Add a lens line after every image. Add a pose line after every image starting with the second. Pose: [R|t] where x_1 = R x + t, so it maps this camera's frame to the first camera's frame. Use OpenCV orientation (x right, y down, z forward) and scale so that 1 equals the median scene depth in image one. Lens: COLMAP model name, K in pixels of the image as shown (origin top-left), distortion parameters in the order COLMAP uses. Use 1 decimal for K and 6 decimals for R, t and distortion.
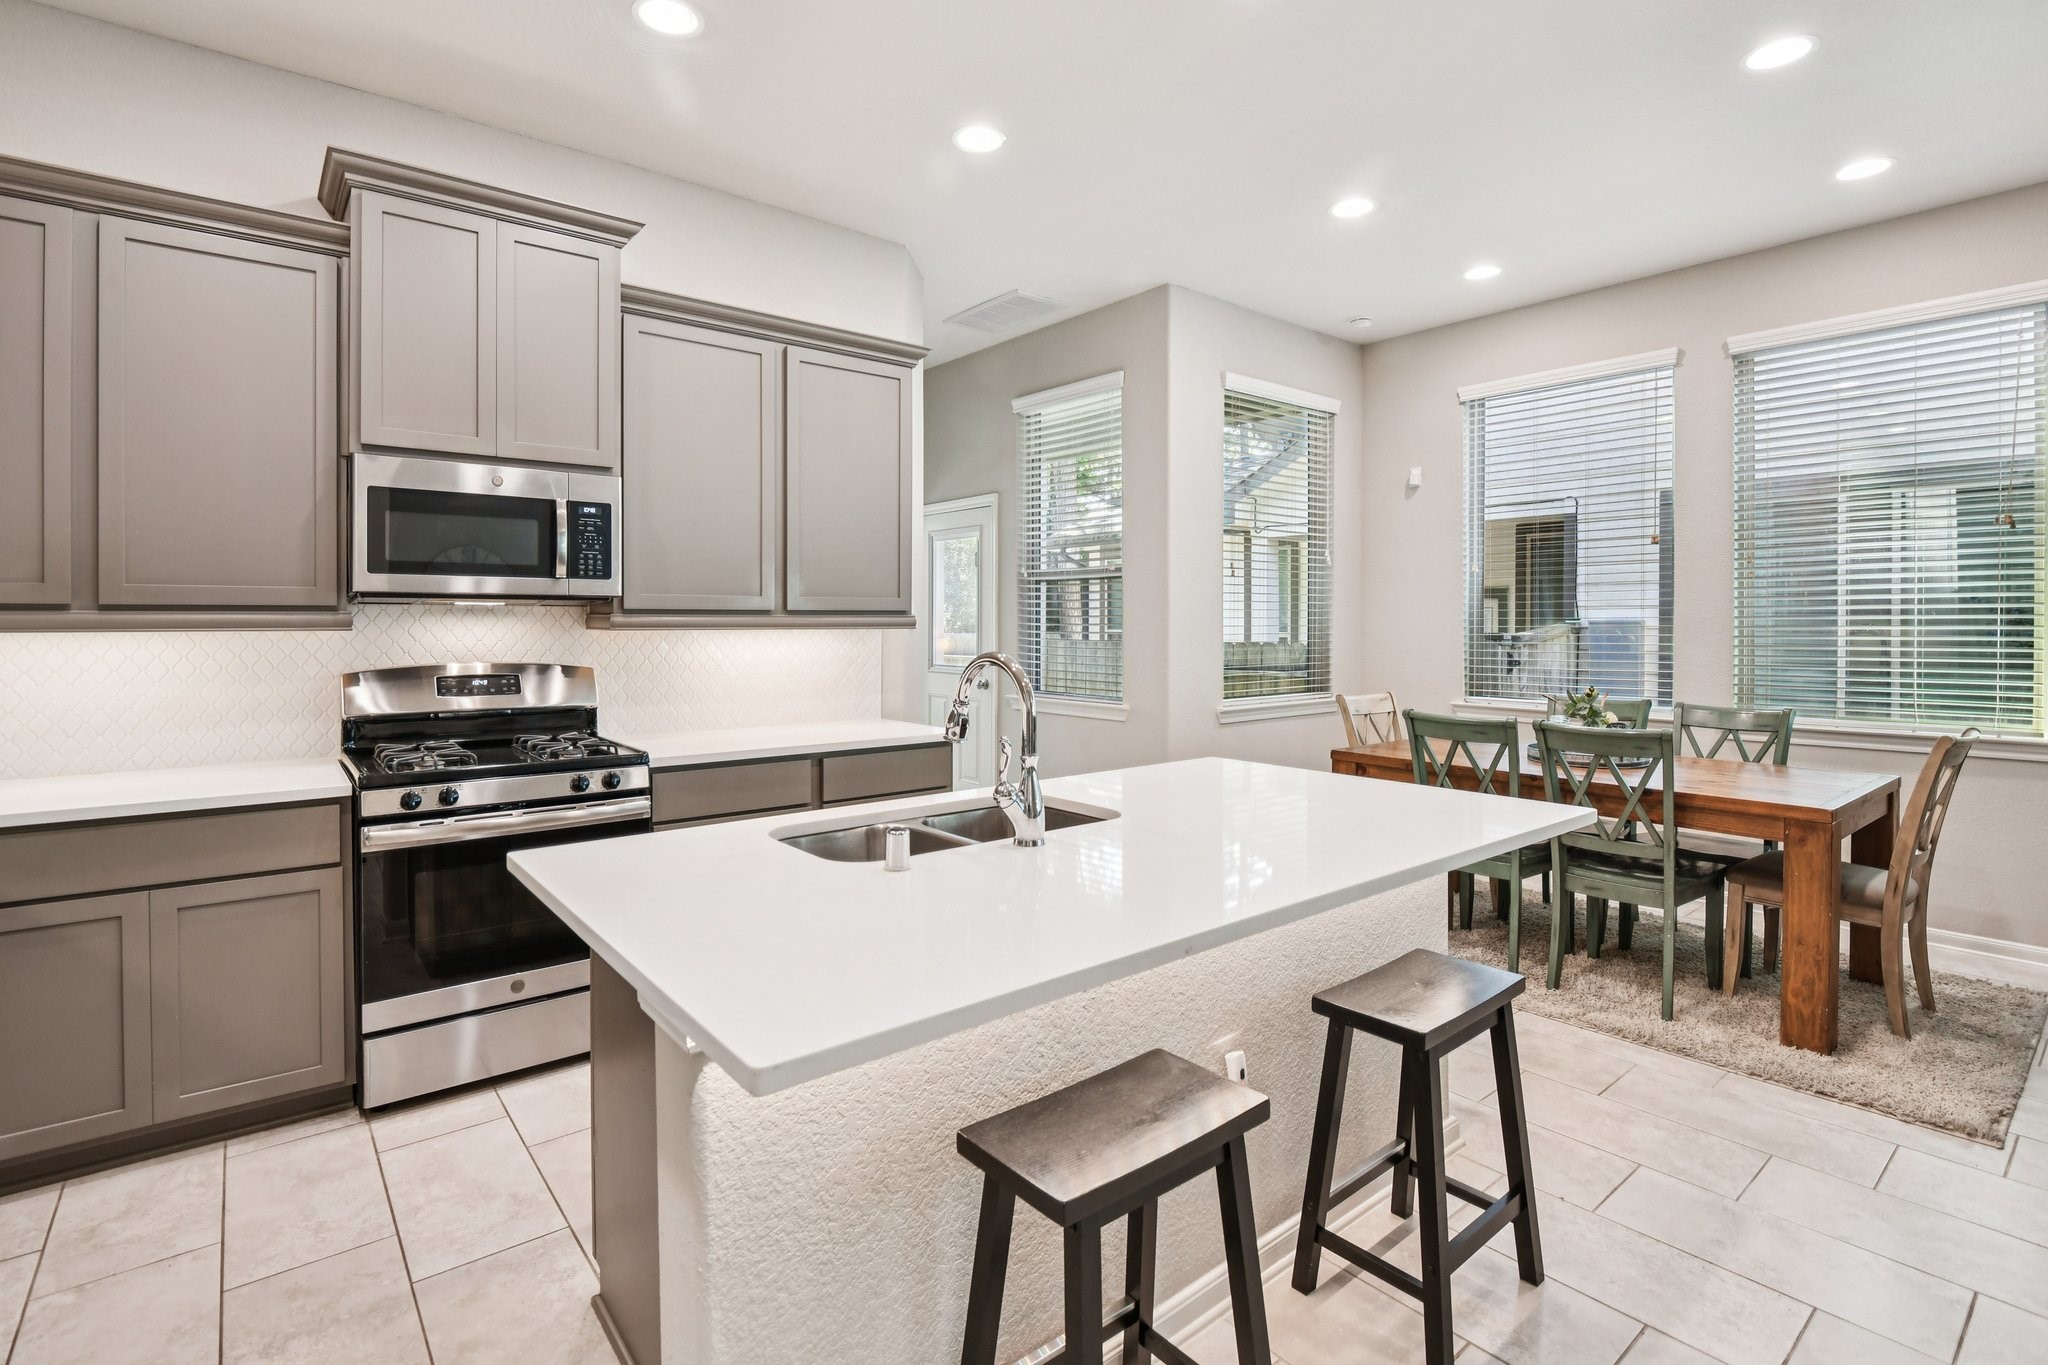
lens RADIAL K [[950.9, 0, 1032.1], [0, 950.9, 623.6], [0, 0, 1]] dist [-0.012063, -0.002269]
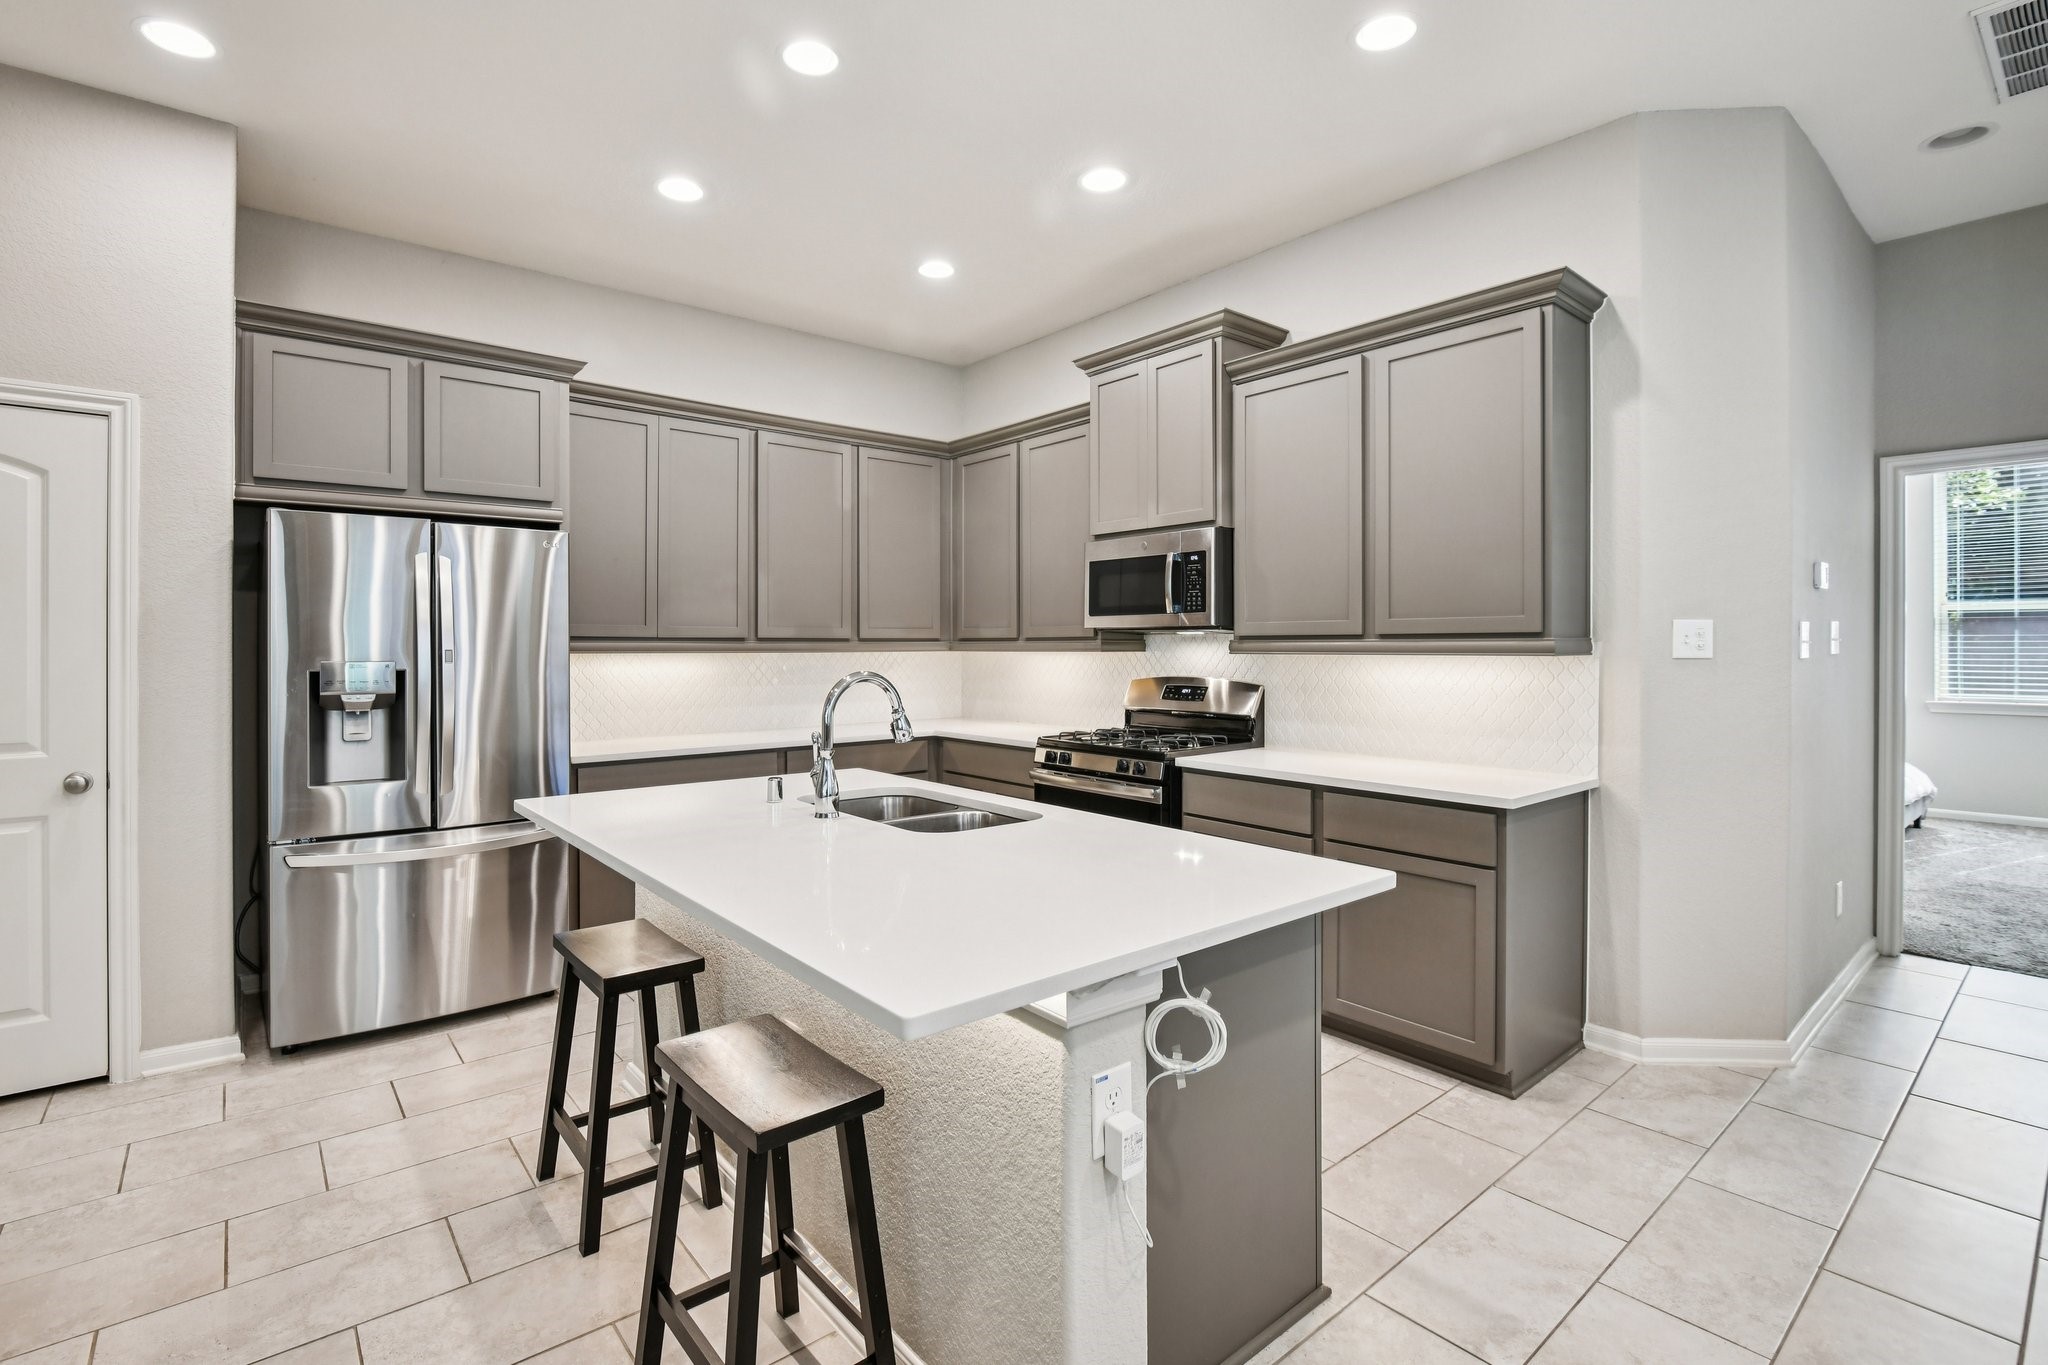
lens RADIAL K [[950.9, 0, 1010.8], [0, 950.9, 644.4], [0, 0, 1]] dist [-0.012063, -0.002269]
pose [[0.010156, -0.000621, -0.999948, 0.782399], [-0.001127, 0.999999, -0.000632, -0.003797], [0.999948, 0.001133, 0.010155, 0.736346]]
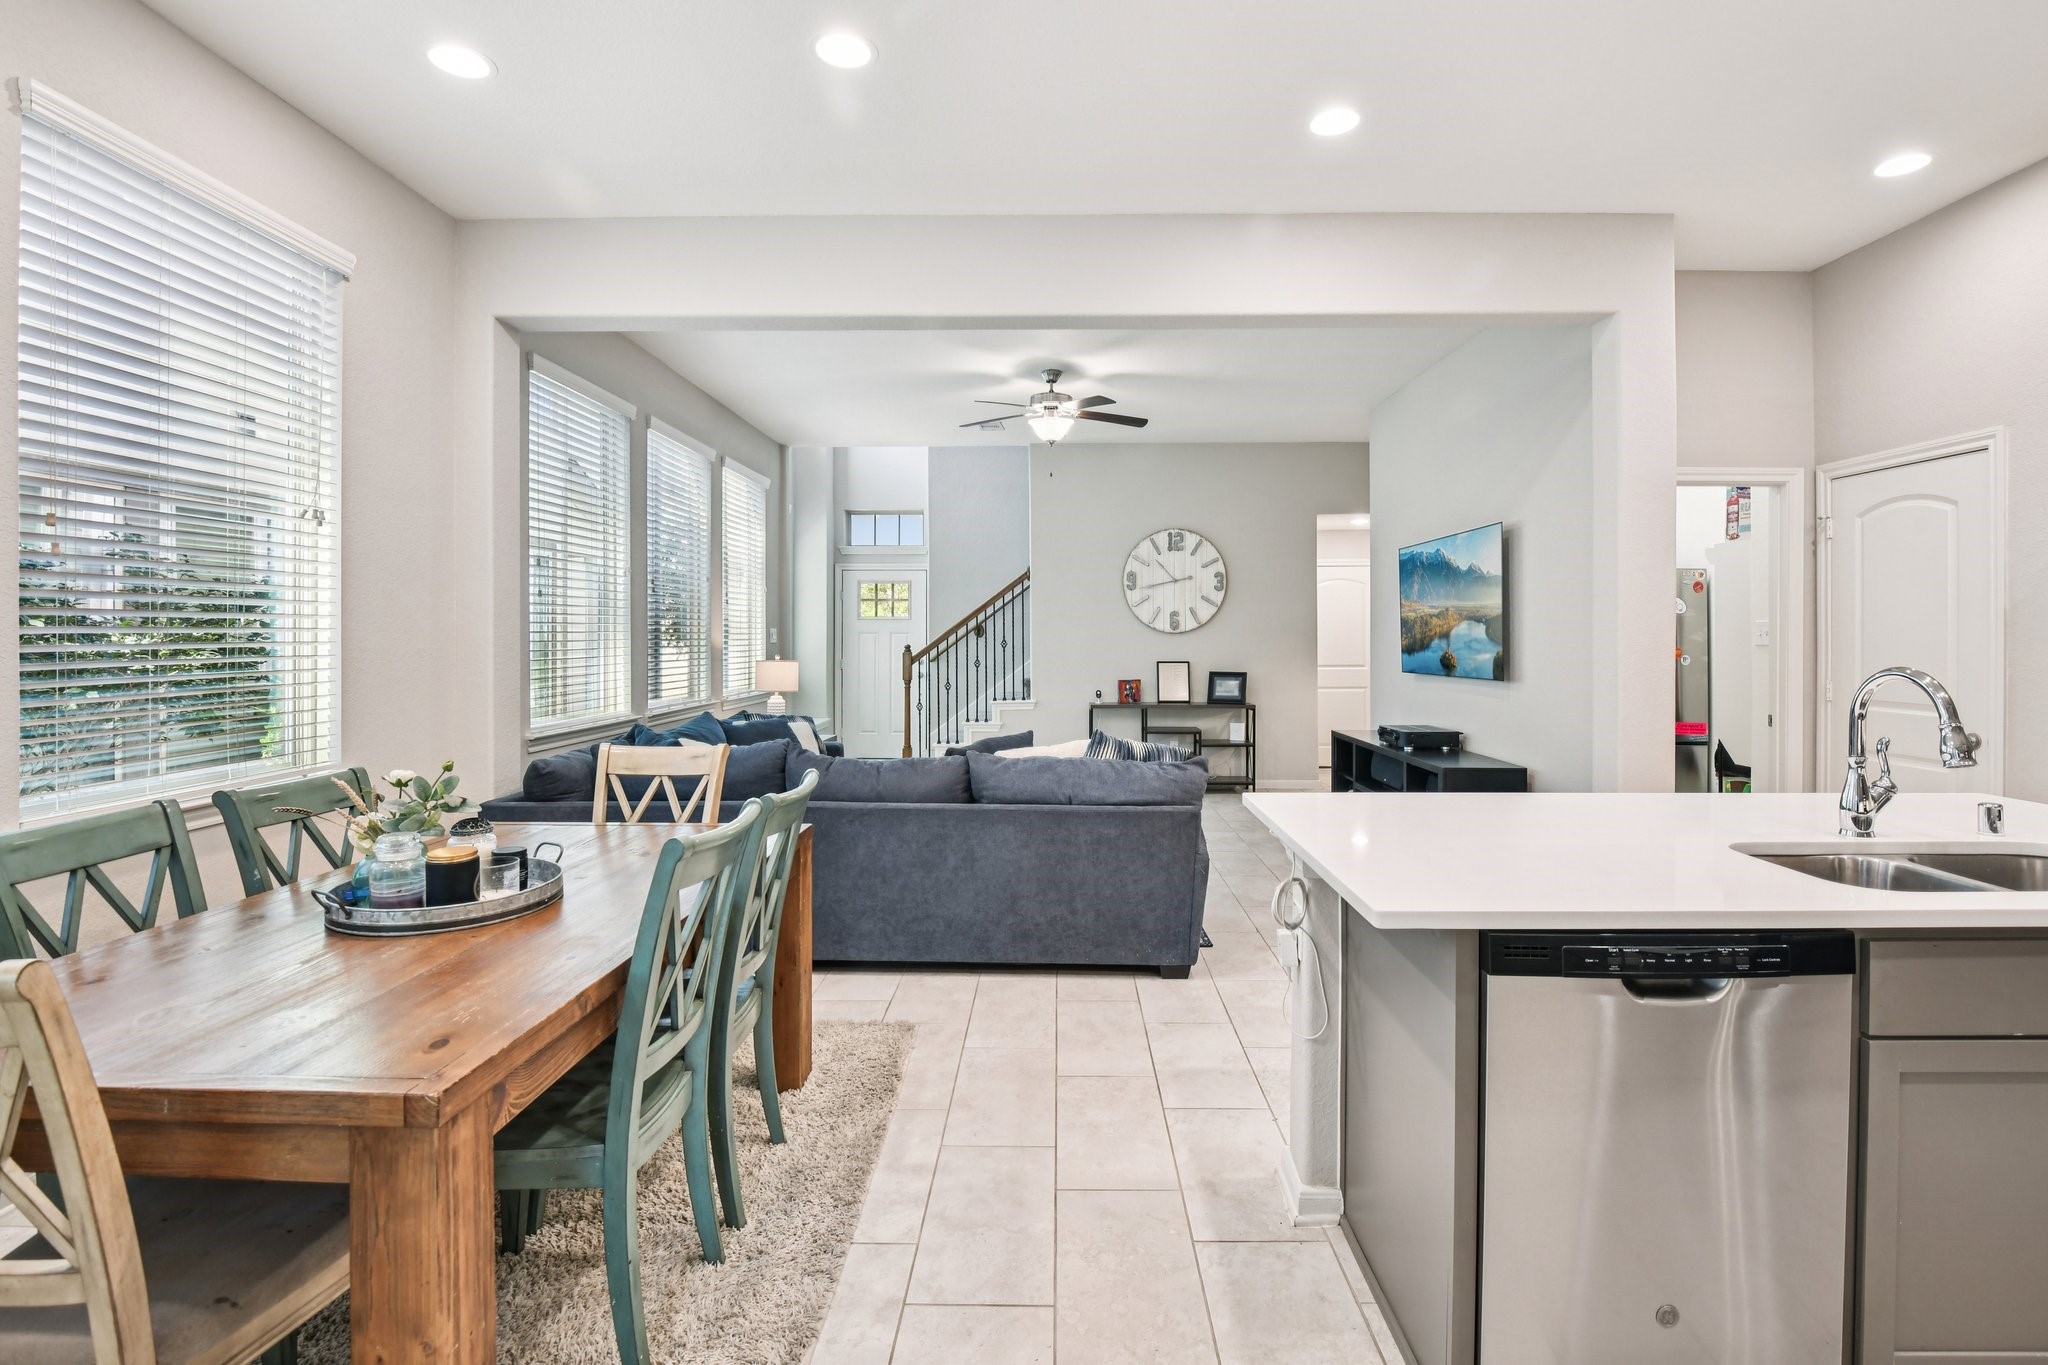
lens RADIAL K [[950.9, 0, 1048.7], [0, 950.9, 638.5], [0, 0, 1]] dist [-0.012063, -0.002269]
pose [[-0.772849, 0.000769, 0.634590, 0.019032], [0.004836, 0.999977, 0.004679, -0.005955], [-0.634572, 0.006685, -0.772835, 1.465467]]
